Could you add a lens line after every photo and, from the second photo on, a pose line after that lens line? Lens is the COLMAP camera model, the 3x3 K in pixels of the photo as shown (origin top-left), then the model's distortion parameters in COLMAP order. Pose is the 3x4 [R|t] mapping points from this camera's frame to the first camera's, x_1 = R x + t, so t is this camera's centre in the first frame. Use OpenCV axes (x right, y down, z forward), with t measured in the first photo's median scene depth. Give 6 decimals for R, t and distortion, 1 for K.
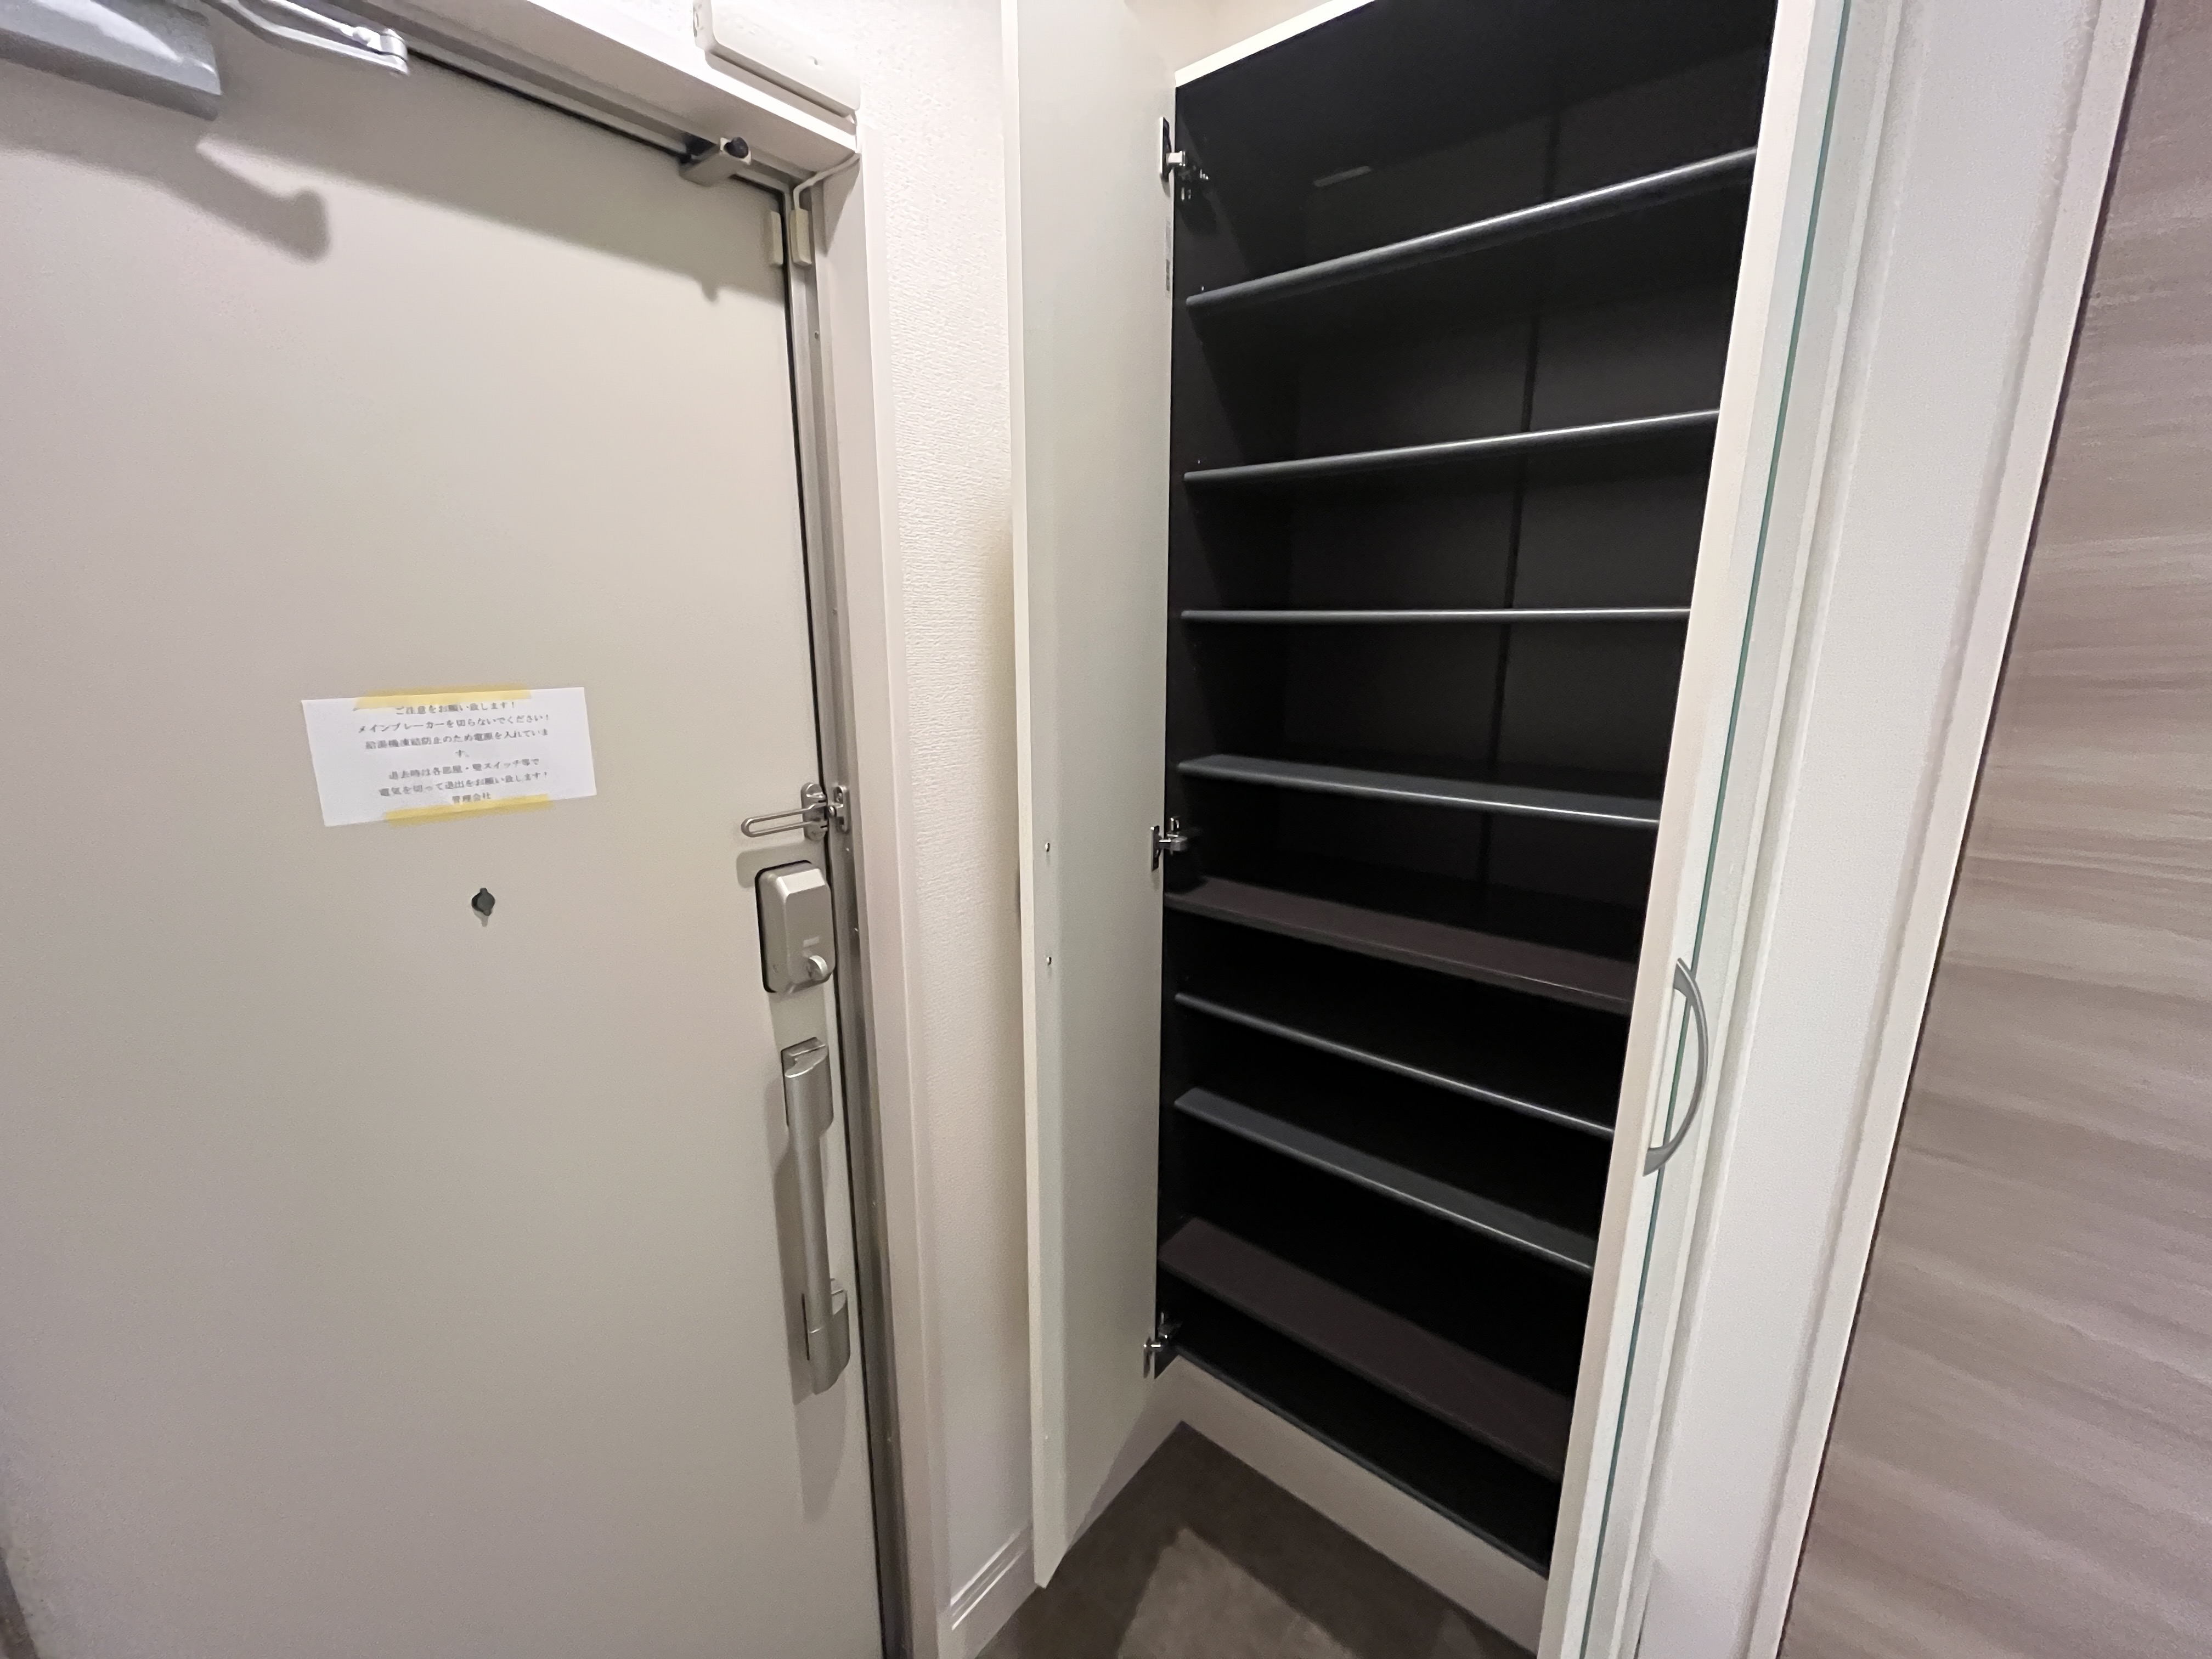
lens RADIAL K [[896.5, 0, 1105.0], [0, 896.5, 828.4], [0, 0, 1]] dist [-0.001047, -0.000593]
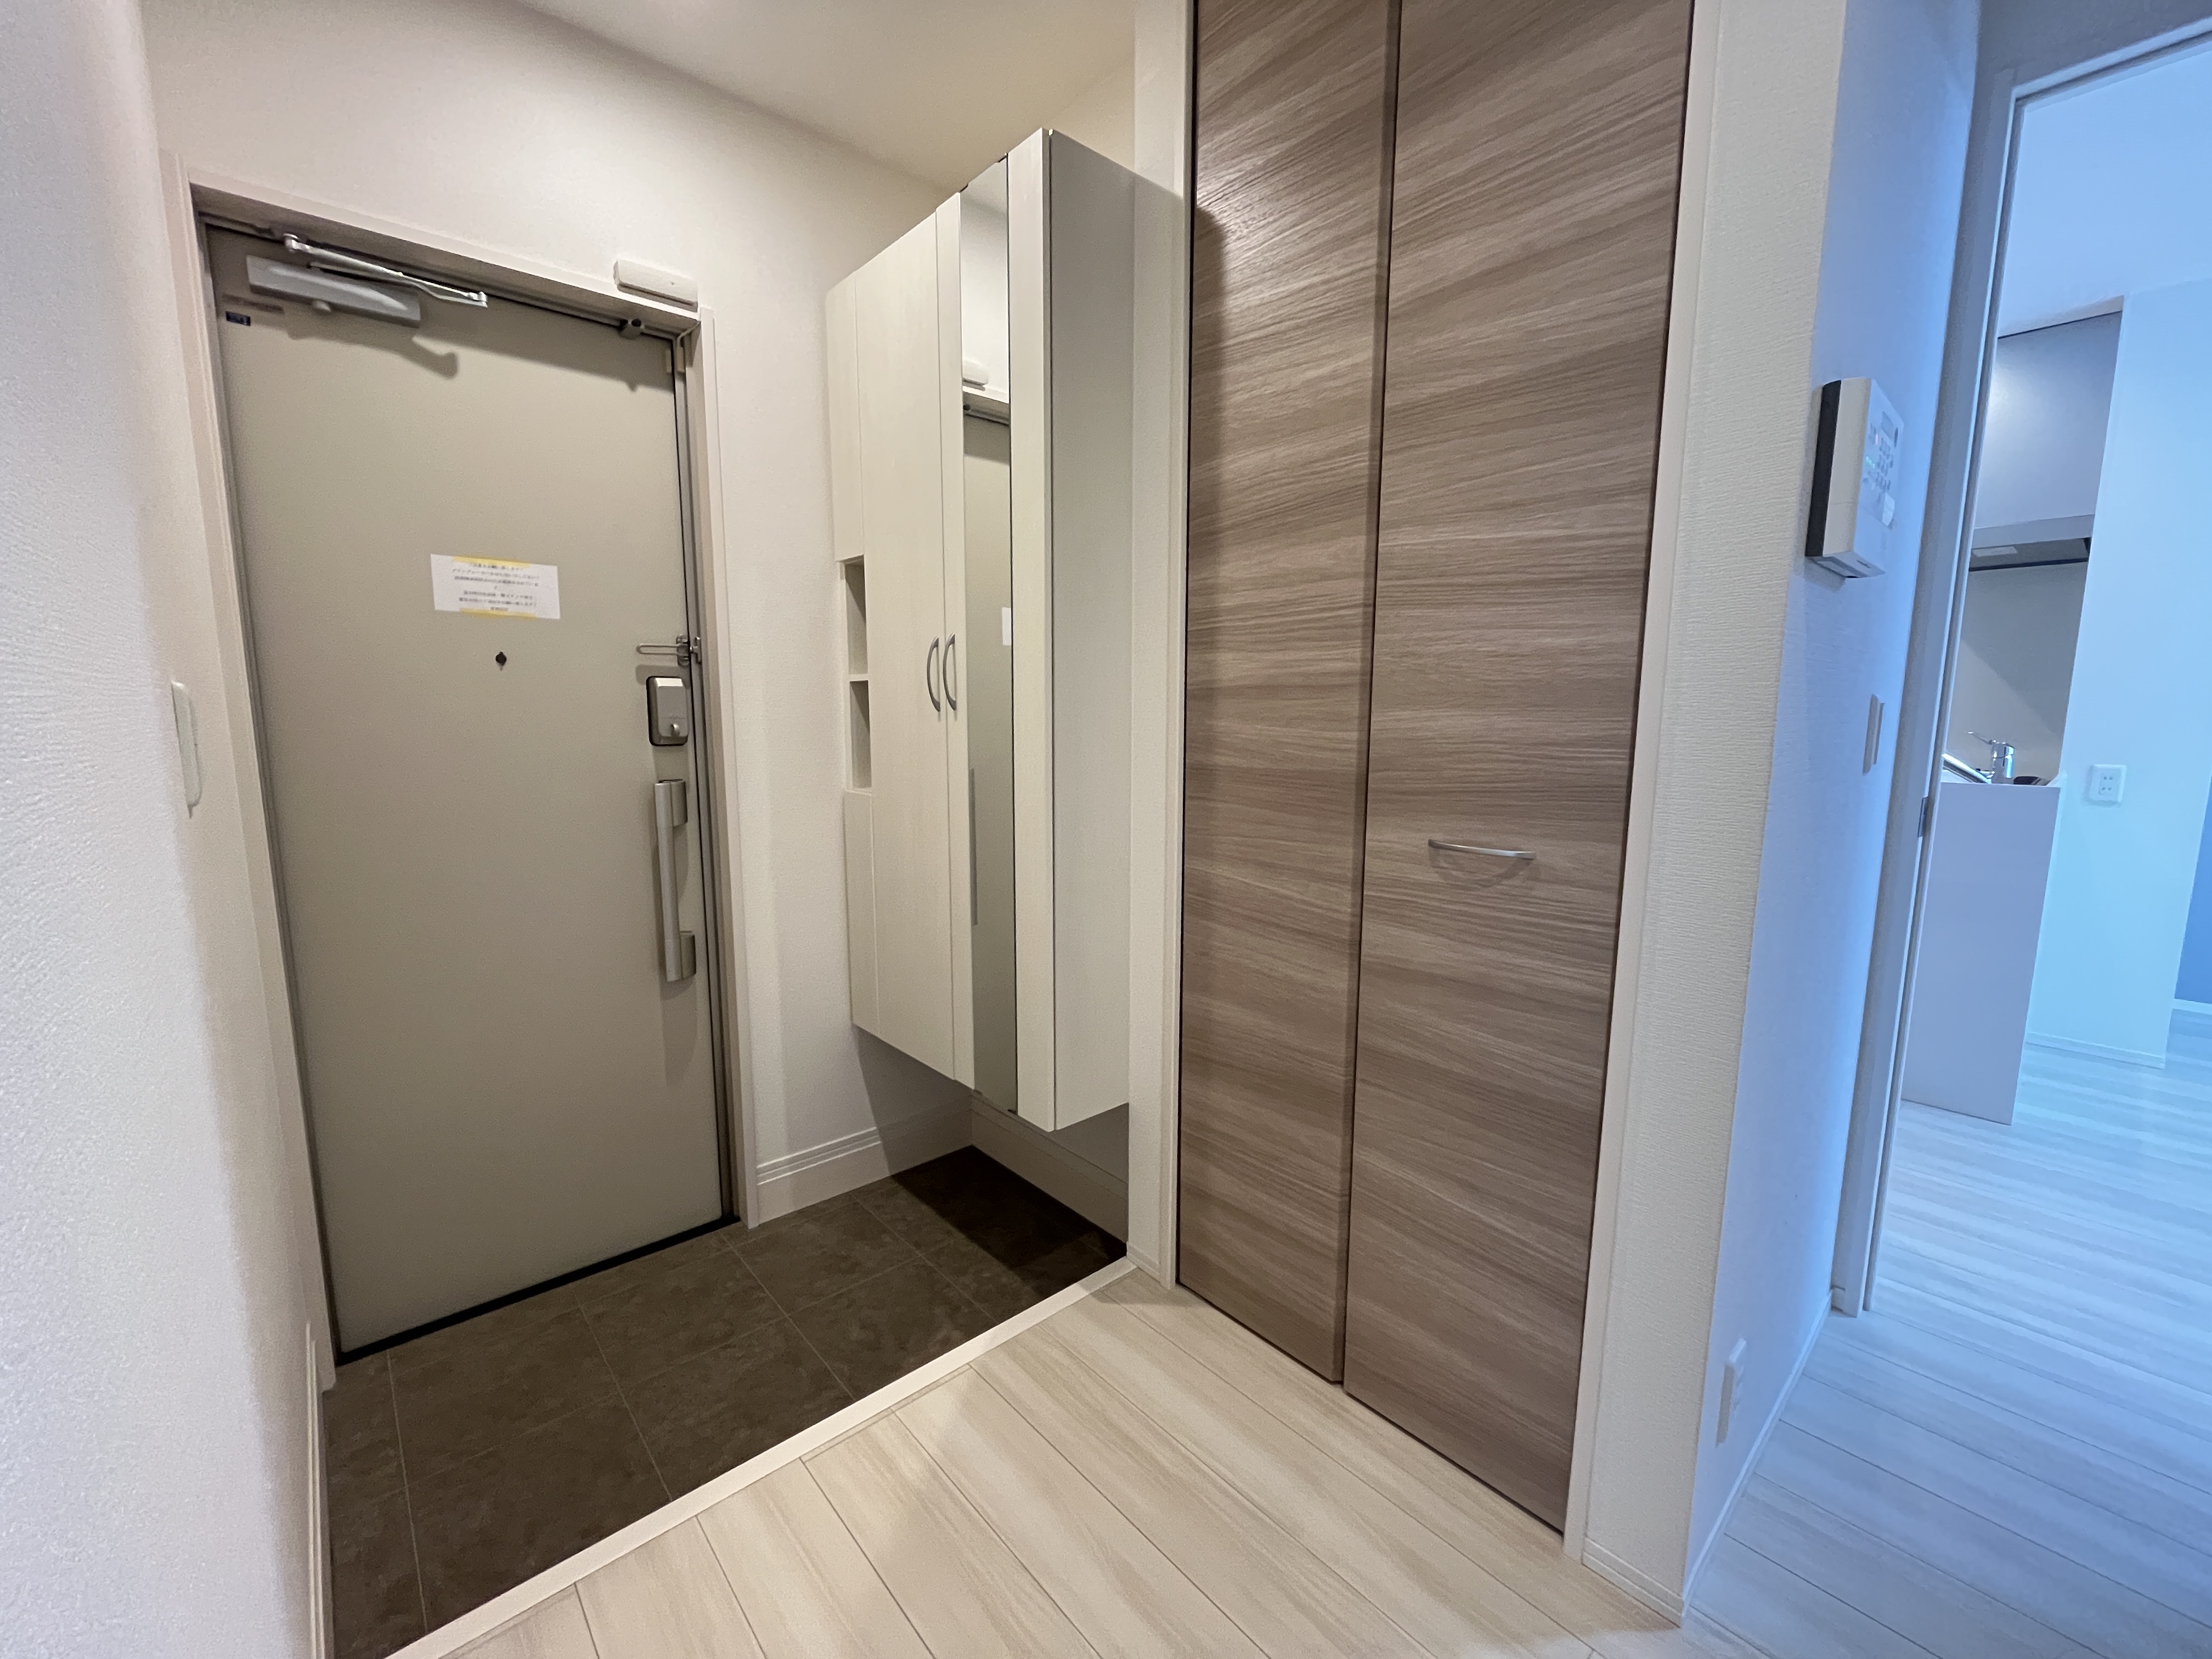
lens RADIAL K [[896.5, 0, 1109.1], [0, 896.5, 829.7], [0, 0, 1]] dist [-0.001047, -0.000593]
pose [[0.987512, 0.023095, -0.155841, 1.091388], [-0.038145, 0.994814, -0.094284, 0.634423], [0.152856, 0.099051, 0.983272, -0.853114]]
